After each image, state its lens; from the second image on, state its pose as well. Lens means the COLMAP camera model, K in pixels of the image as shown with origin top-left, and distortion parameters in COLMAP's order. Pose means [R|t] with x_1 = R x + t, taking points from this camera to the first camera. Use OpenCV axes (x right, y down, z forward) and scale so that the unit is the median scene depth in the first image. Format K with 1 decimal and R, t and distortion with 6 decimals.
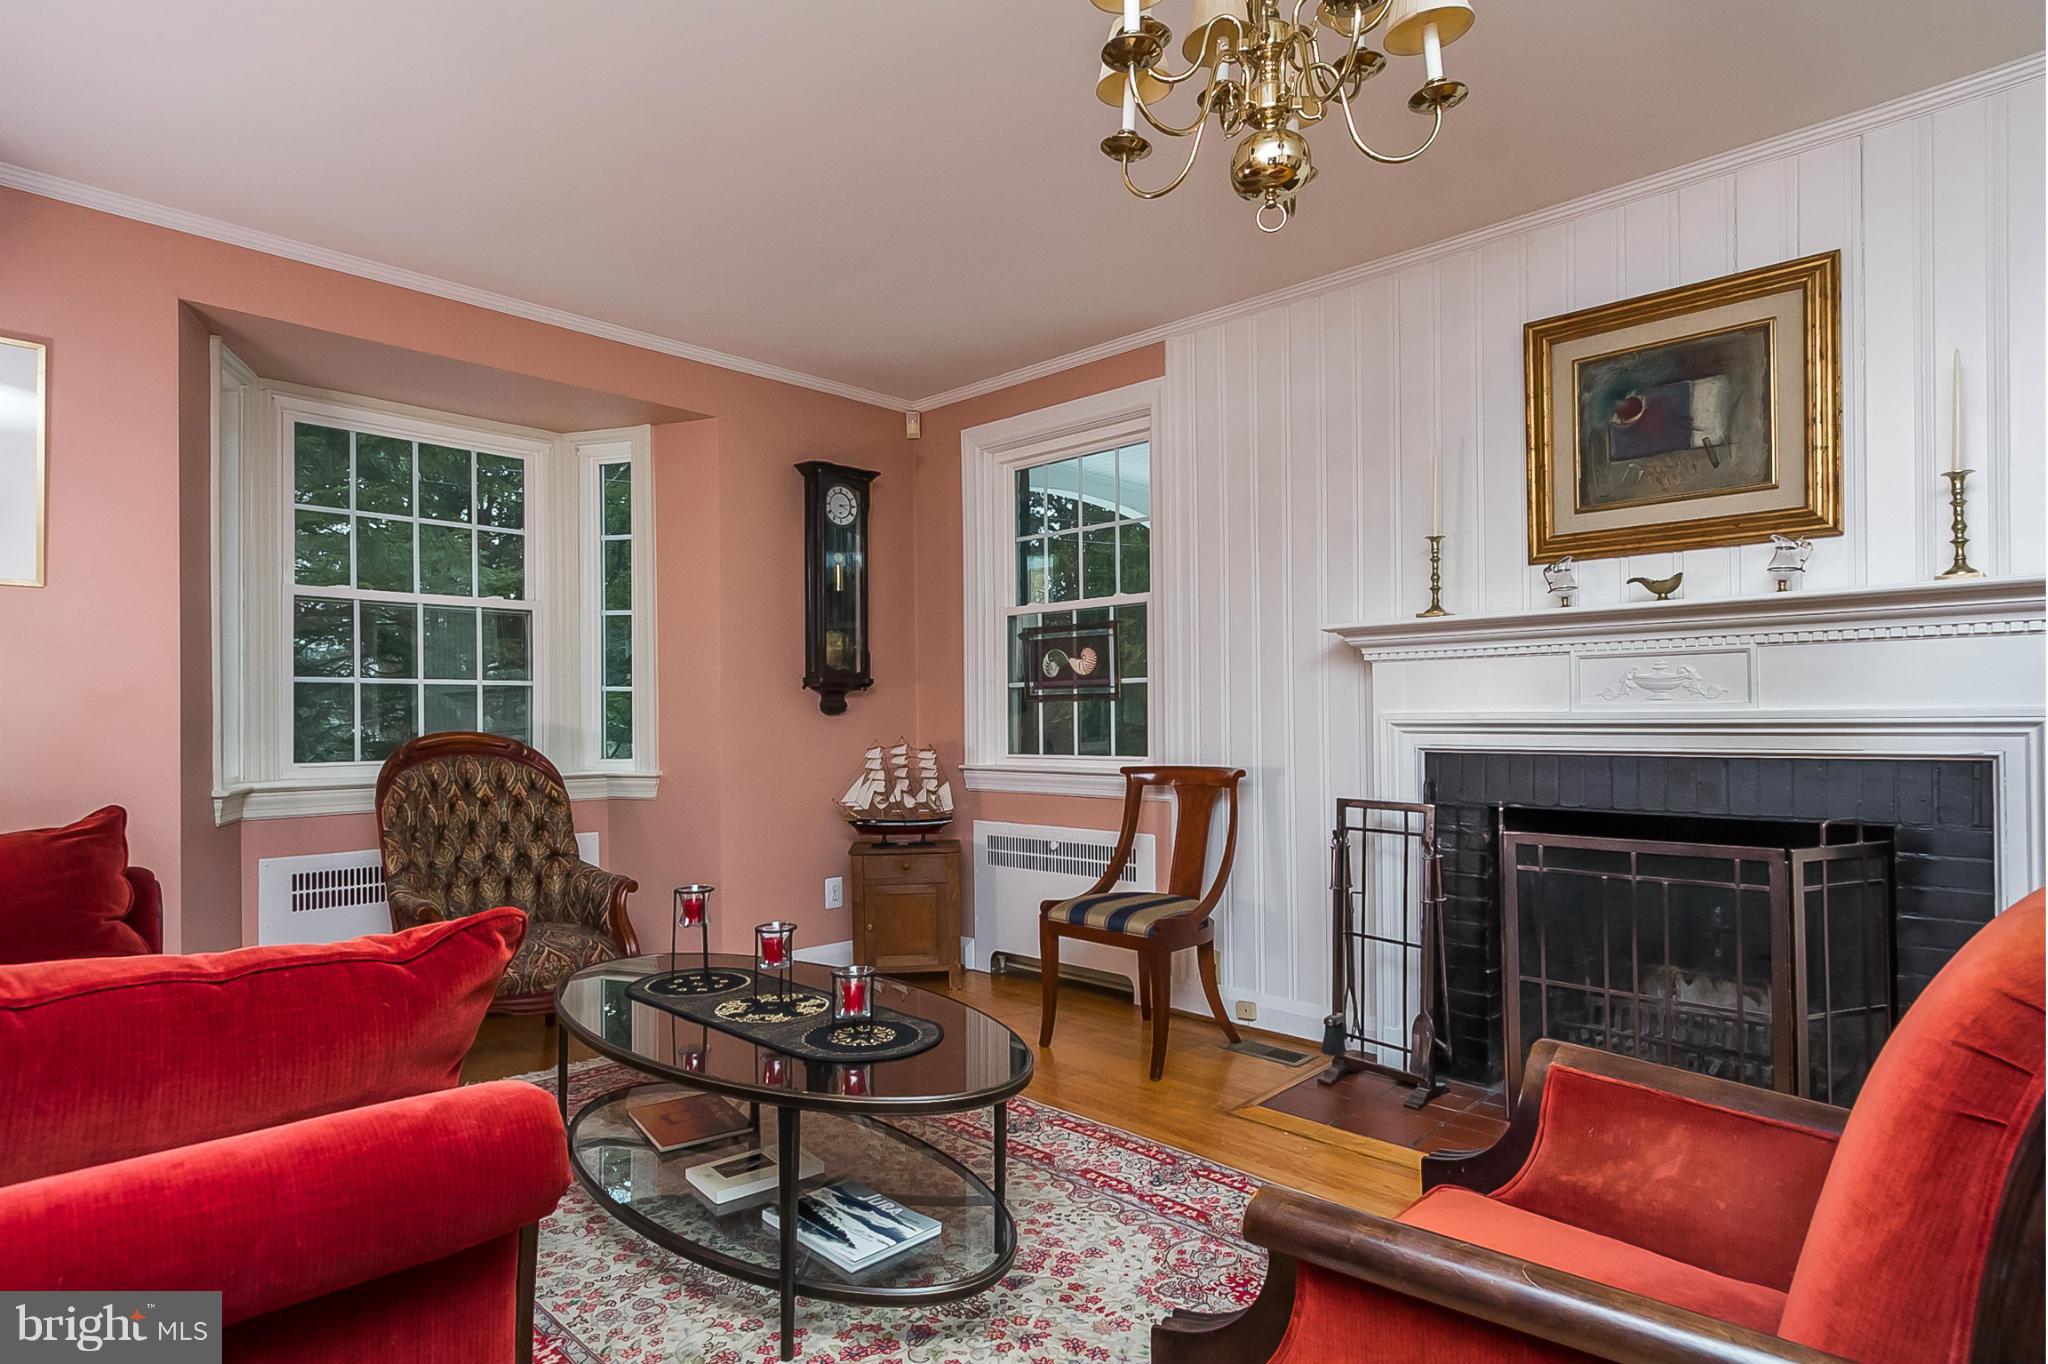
lens RADIAL K [[1092.7, 0, 1033.9], [0, 1092.7, 706.3], [0, 0, 1]] dist [0.001994, -0.000451]
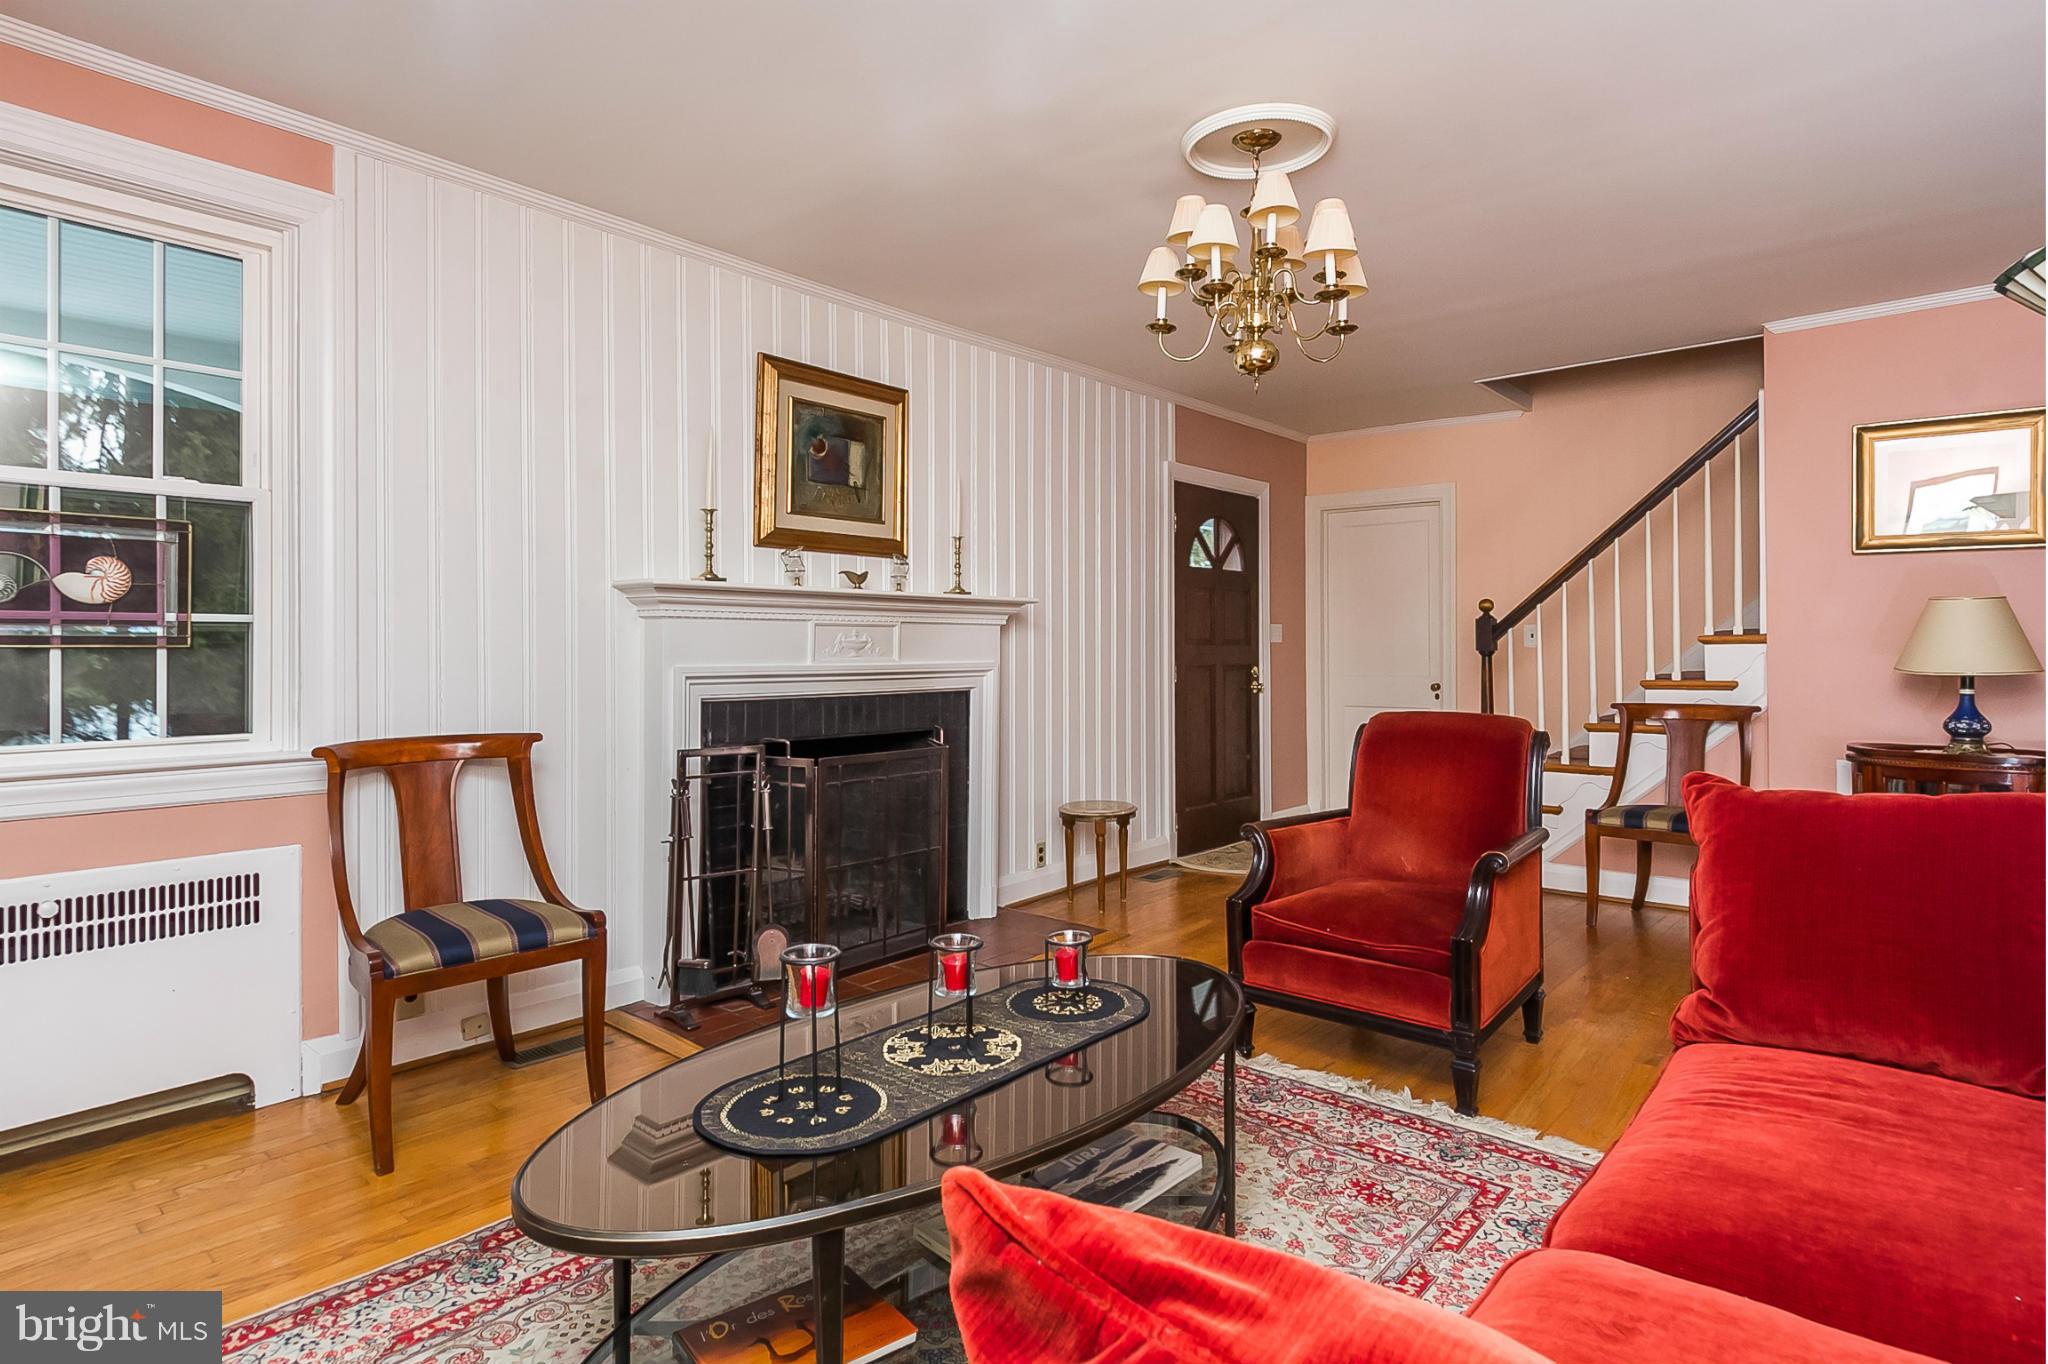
lens RADIAL K [[1066.7, 0, 1020.8], [0, 1066.7, 656.6], [0, 0, 1]] dist [0.000435, 0.000016]
pose [[-0.036585, 0.006980, 0.999306, -0.797945], [-0.004091, 0.999966, -0.007135, 0.002291], [-0.999322, -0.004349, -0.036556, 0.781797]]
